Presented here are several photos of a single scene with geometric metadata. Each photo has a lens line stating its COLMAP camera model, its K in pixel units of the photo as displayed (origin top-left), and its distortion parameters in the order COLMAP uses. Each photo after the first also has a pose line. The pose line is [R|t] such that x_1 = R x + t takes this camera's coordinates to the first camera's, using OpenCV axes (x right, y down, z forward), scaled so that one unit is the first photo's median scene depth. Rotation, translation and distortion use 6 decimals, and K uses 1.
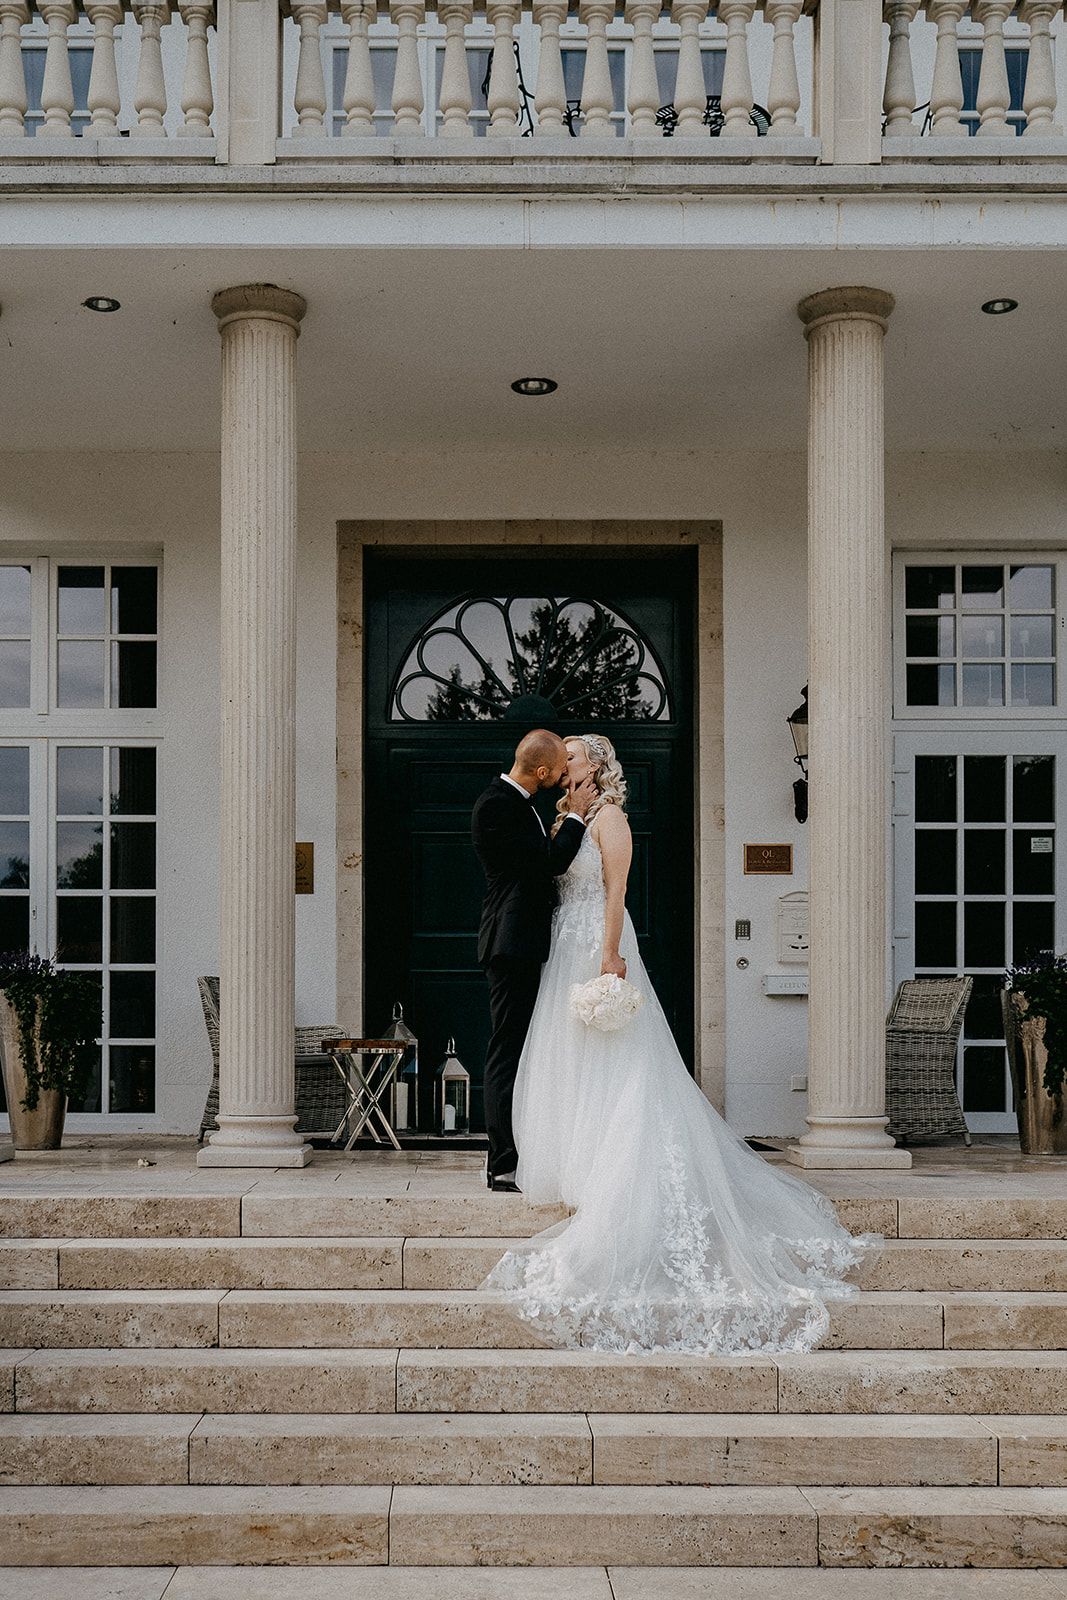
lens RADIAL K [[1582.3, 0, 531.2], [0, 1582.3, 800.7], [0, 0, 1]] dist [0.012069, 0.000000]
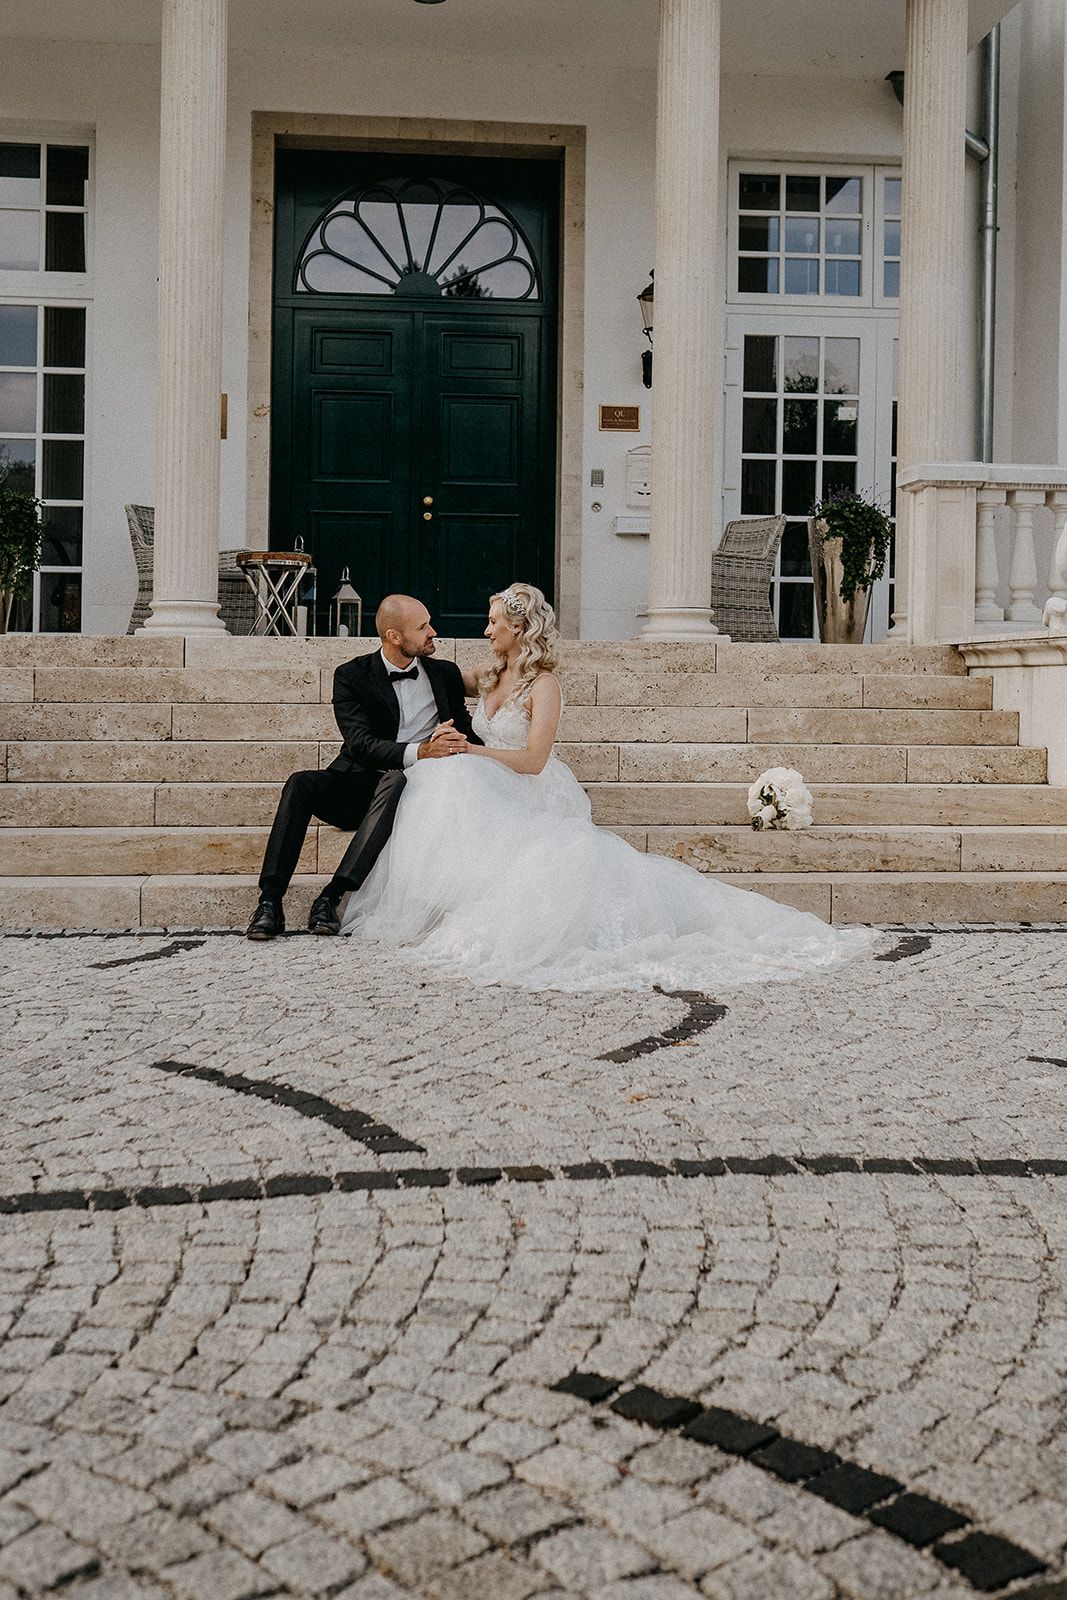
lens RADIAL K [[2020.4, 0, 535.0], [0, 2020.4, 799.4], [0, 0, 1]] dist [0.015927, 0.000000]
pose [[0.994504, 0.014658, 0.103672, -0.064237], [-0.016467, 0.999726, 0.016617, 0.296355], [-0.103400, -0.018233, 0.994473, -0.492344]]
